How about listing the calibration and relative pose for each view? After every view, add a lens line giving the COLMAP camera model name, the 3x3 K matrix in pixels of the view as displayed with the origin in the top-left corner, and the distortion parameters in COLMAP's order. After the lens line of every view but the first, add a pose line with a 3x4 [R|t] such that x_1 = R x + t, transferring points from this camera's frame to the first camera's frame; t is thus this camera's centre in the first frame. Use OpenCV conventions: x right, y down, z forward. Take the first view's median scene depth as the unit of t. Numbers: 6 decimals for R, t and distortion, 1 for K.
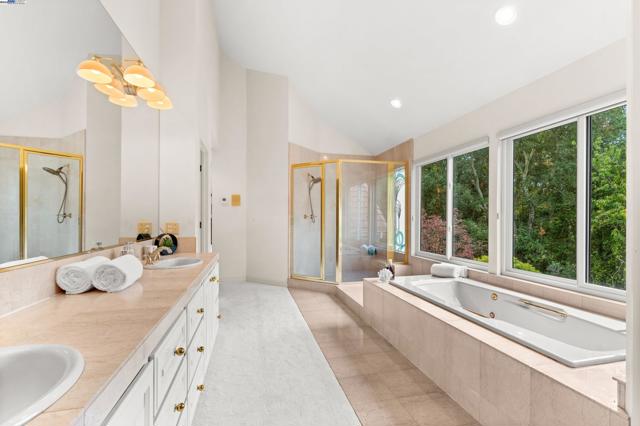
lens RADIAL K [[291.5, 0, 319.2], [0, 291.5, 214.3], [0, 0, 1]] dist [0.000821, 0.000007]
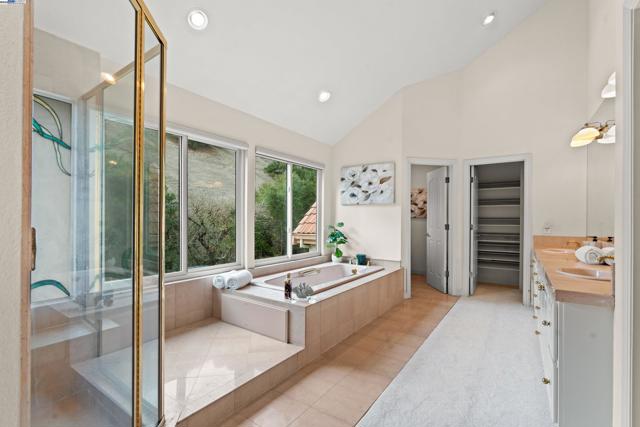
lens RADIAL K [[291.5, 0, 319.2], [0, 291.5, 219.3], [0, 0, 1]] dist [0.000821, 0.000007]
pose [[-0.656507, -0.004396, 0.754307, -0.534925], [-0.008272, 0.999965, -0.001372, 0.012961], [-0.754275, -0.007141, -0.656520, 1.926140]]
